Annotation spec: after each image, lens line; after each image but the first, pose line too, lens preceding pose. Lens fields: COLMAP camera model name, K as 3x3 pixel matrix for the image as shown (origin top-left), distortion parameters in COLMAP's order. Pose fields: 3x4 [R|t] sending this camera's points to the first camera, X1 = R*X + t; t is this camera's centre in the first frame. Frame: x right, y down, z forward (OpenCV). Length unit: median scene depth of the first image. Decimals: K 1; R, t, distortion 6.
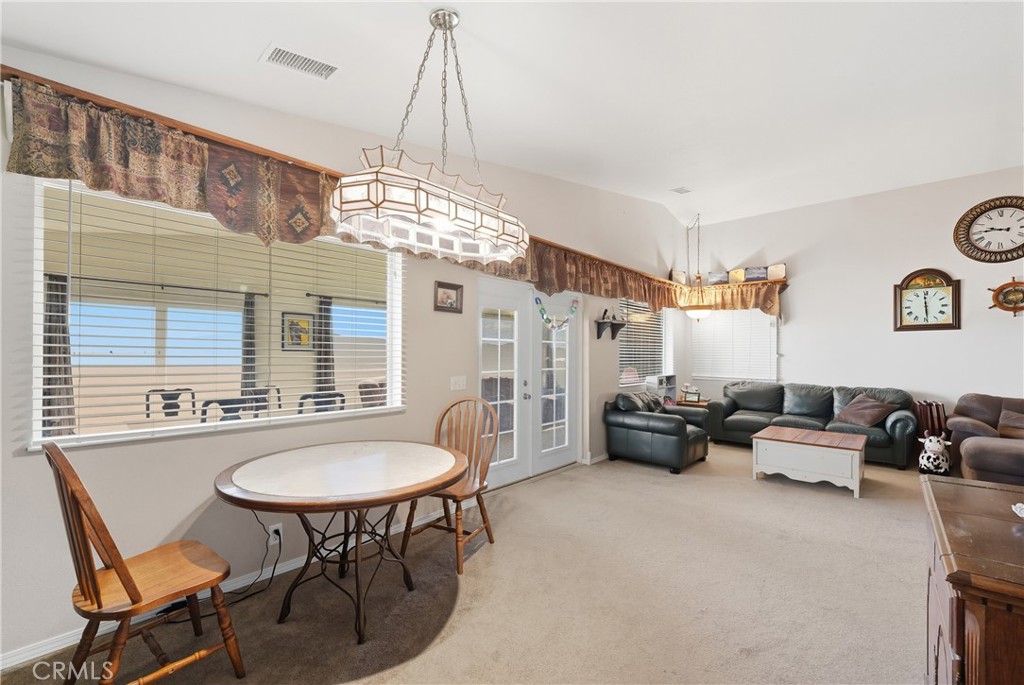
lens RADIAL K [[429.4, 0, 499.0], [0, 429.4, 354.7], [0, 0, 1]] dist [-0.009532, -0.000205]
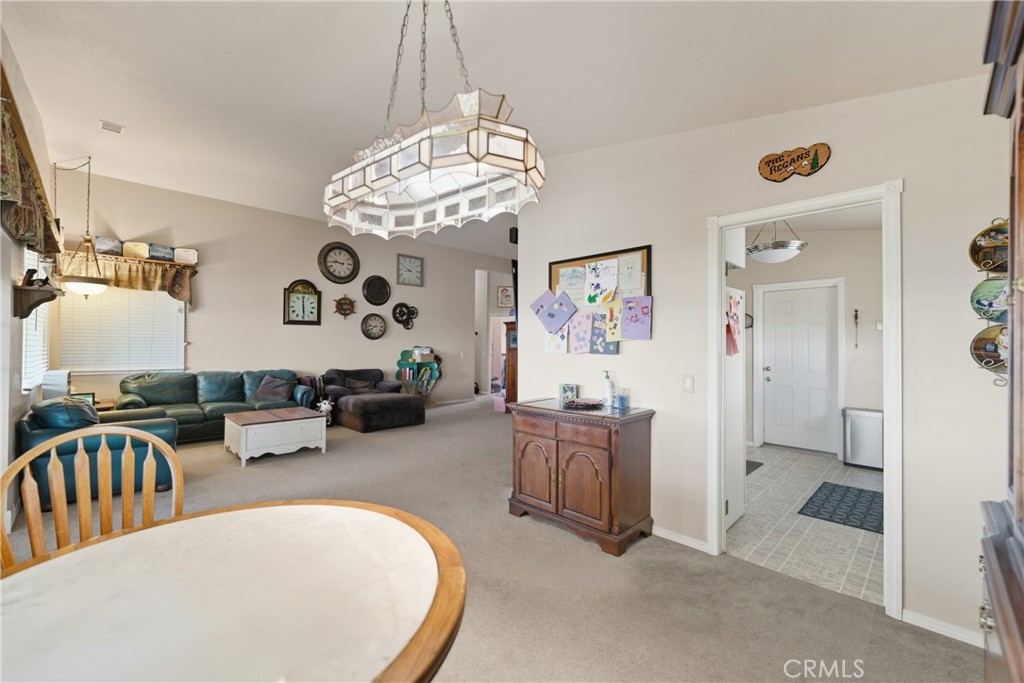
lens RADIAL K [[427.2, 0, 516.1], [0, 427.2, 334.4], [0, 0, 1]] dist [-0.000909, -0.000229]
pose [[0.023864, 0.019996, 0.999515, -0.349853], [-0.003539, 0.999795, -0.019917, -0.002178], [-0.999709, -0.003062, 0.023930, 0.291678]]
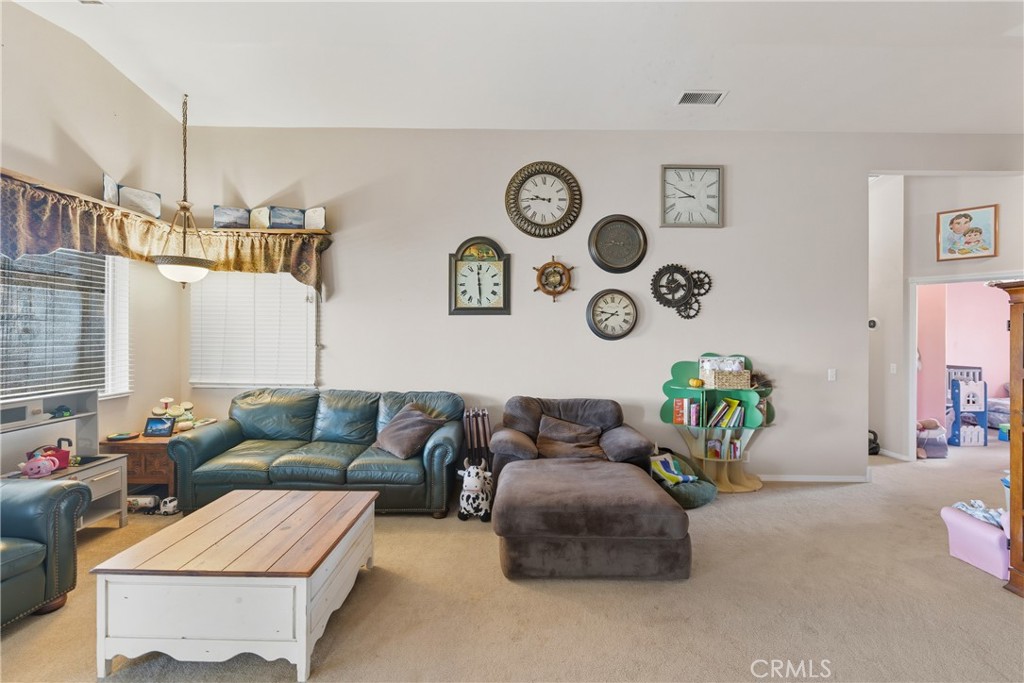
lens RADIAL K [[416.7, 0, 509.5], [0, 416.7, 334.4], [0, 0, 1]] dist [-0.000045, 0.000139]
pose [[0.733939, 0.004809, 0.679198, 0.533962], [-0.003188, 0.999988, -0.003635, -0.019234], [-0.679208, 0.000503, 0.733946, 0.406380]]
